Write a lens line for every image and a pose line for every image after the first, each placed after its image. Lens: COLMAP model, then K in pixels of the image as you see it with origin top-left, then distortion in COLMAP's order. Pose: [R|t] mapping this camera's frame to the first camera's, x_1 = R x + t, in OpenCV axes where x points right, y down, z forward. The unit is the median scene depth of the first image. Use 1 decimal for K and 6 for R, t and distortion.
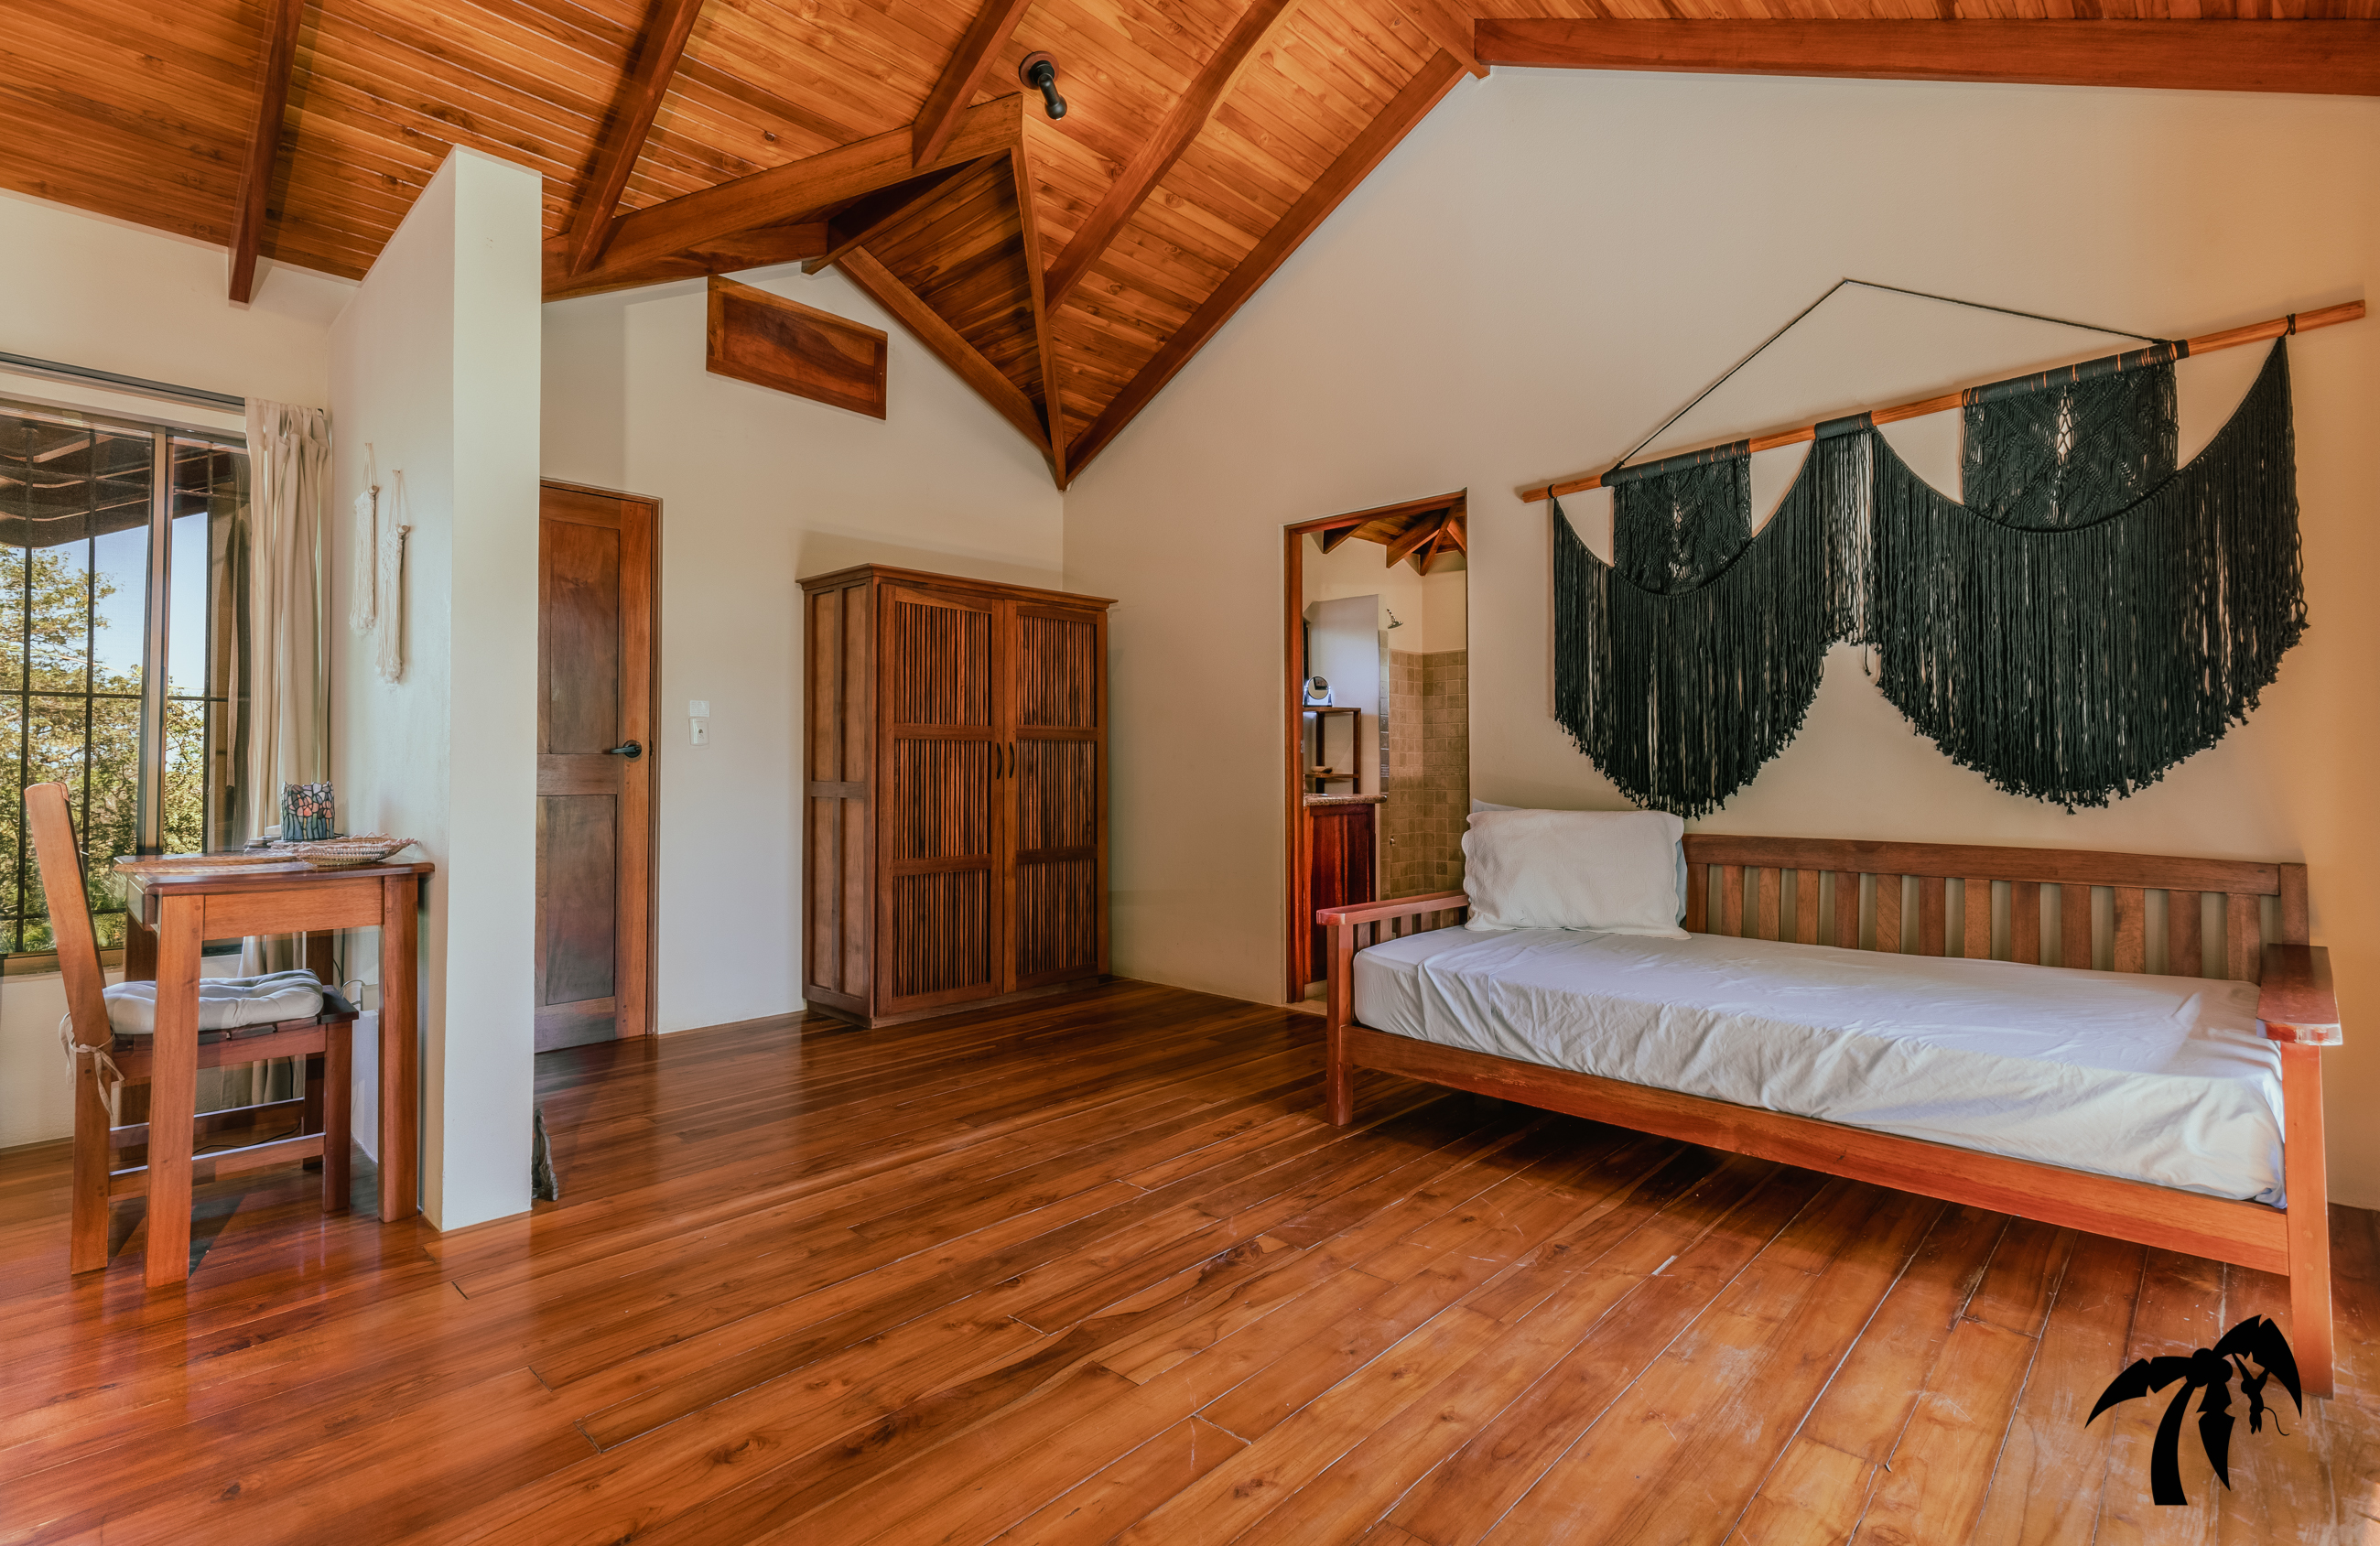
lens RADIAL K [[1099.3, 0, 1187.7], [0, 1099.3, 748.2], [0, 0, 1]] dist [0.006947, 0.000539]
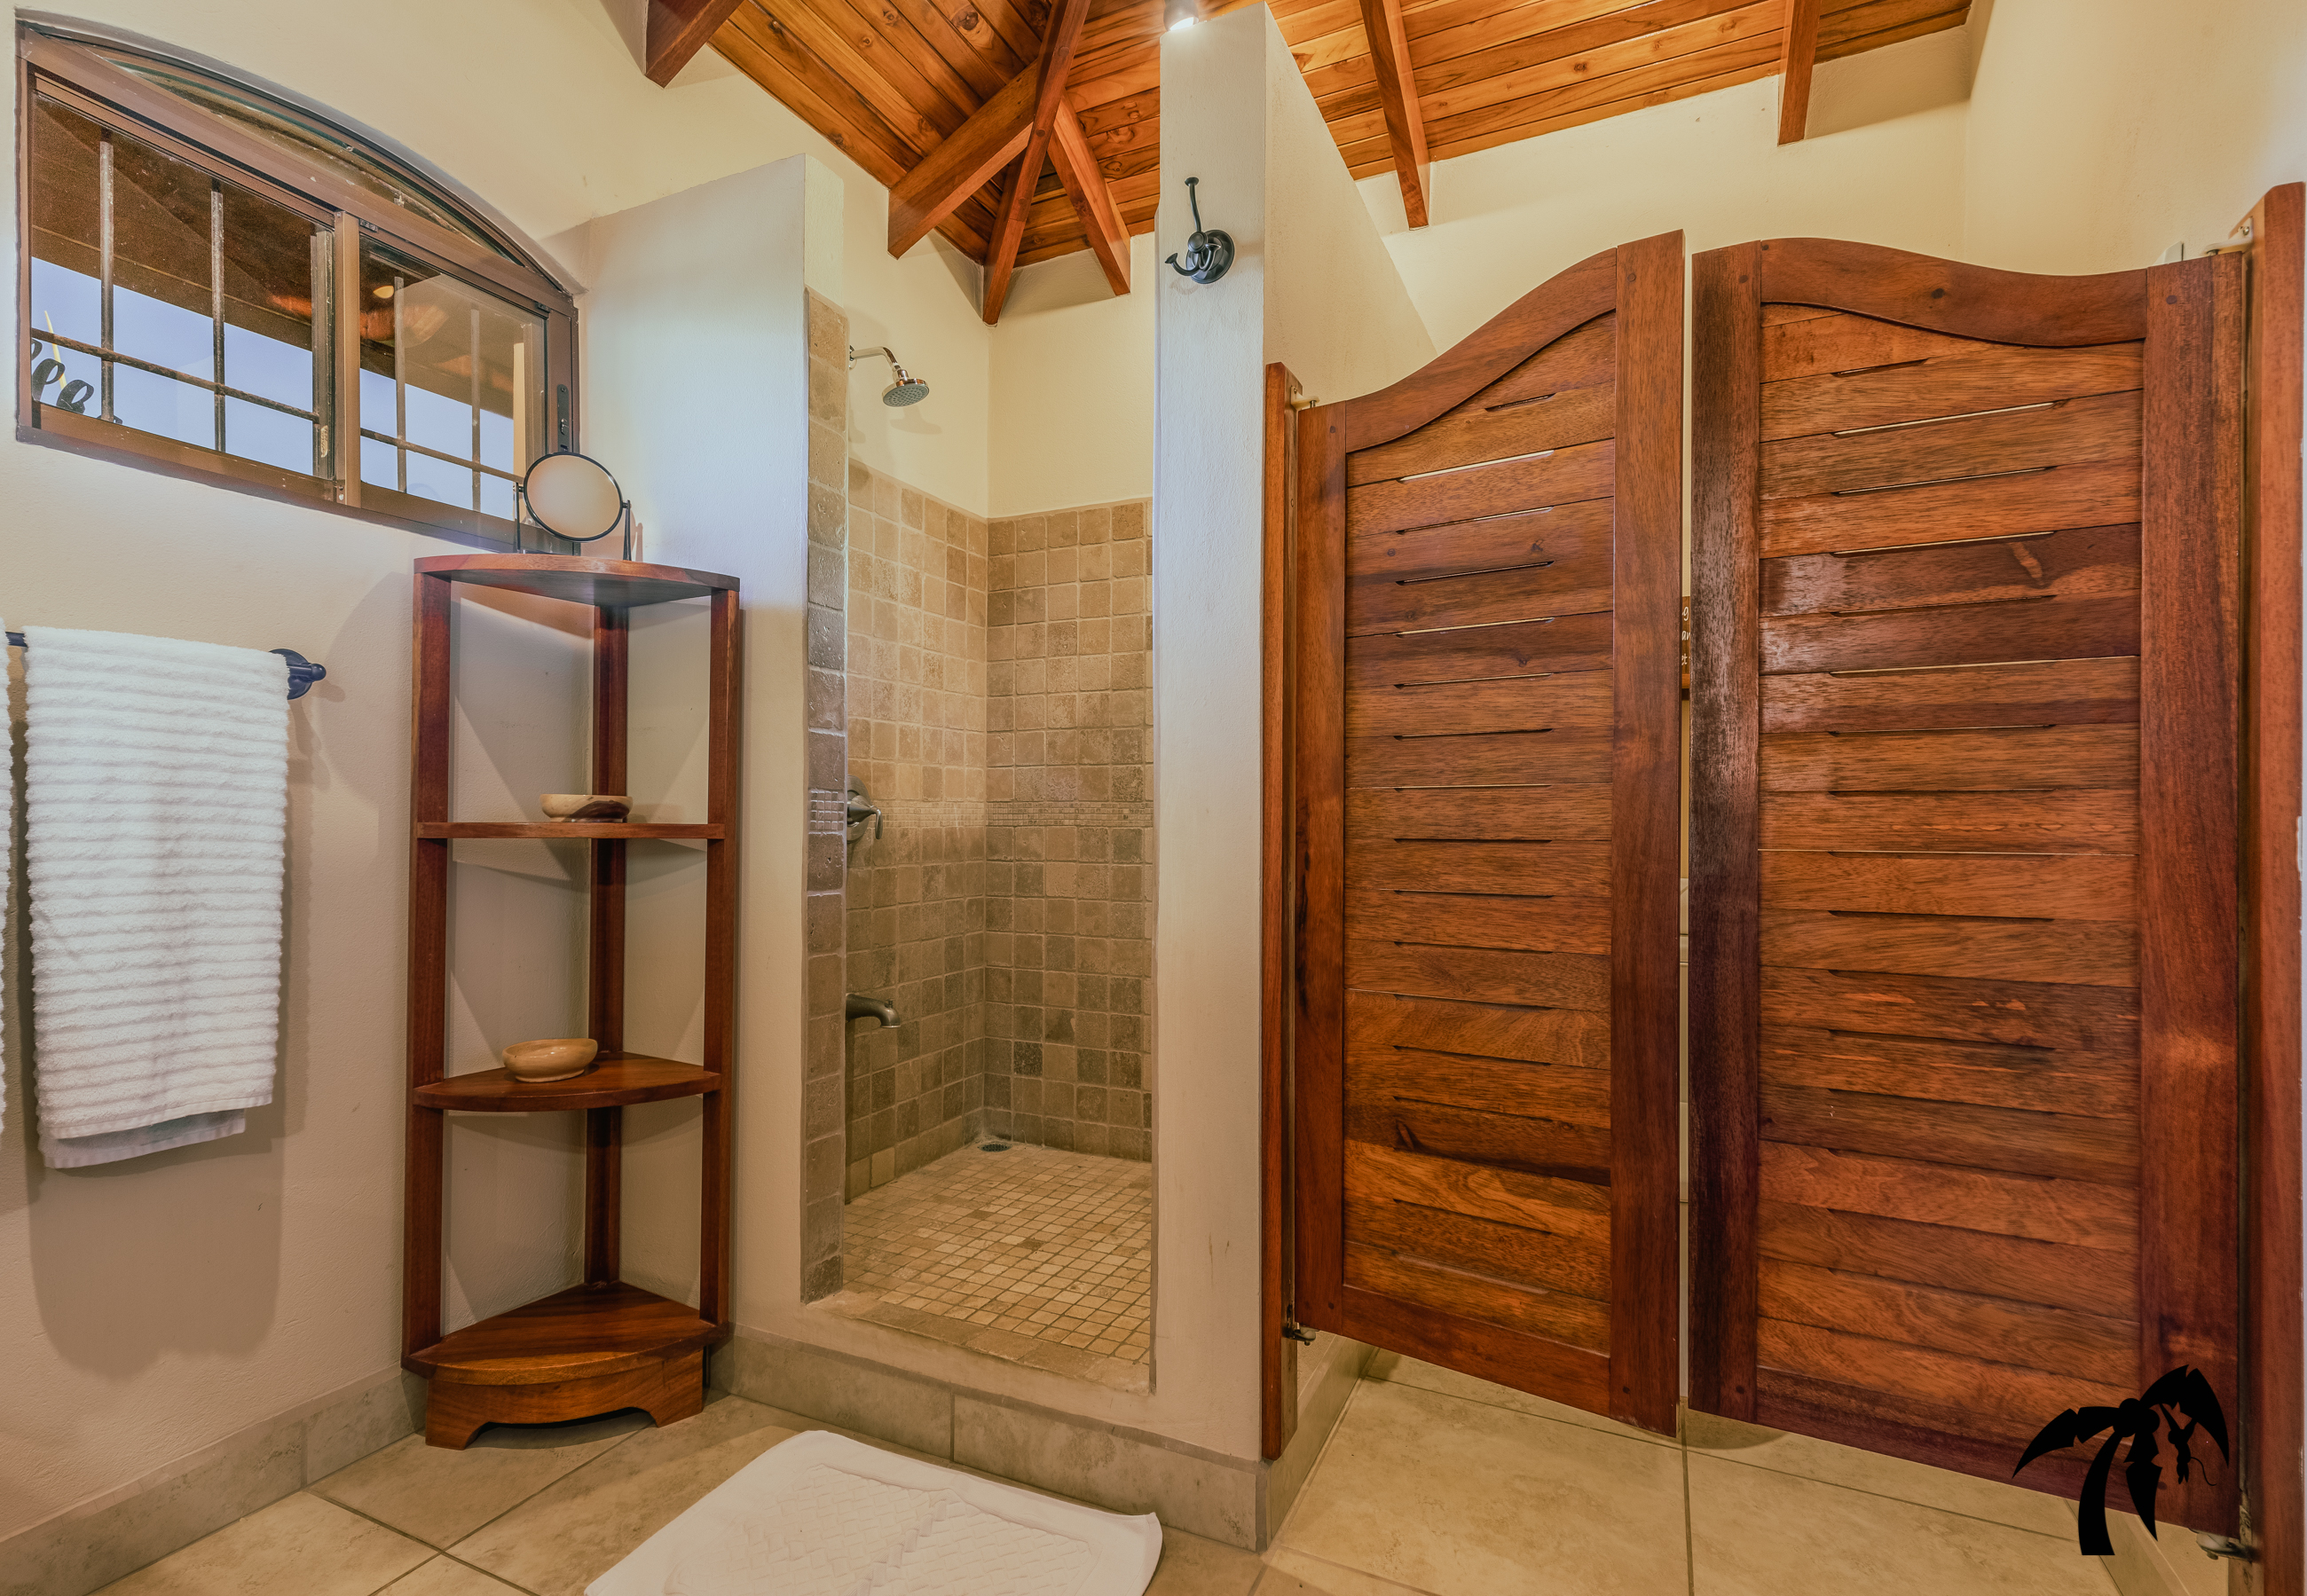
lens RADIAL K [[1102.9, 0, 1153.5], [0, 1102.9, 798.0], [0, 0, 1]] dist [-0.000212, -0.000006]
pose [[0.944541, 0.013905, 0.328099, 0.195721], [-0.015302, 0.999882, 0.001677, 0.018295], [-0.328037, -0.006605, 0.944642, 0.840156]]
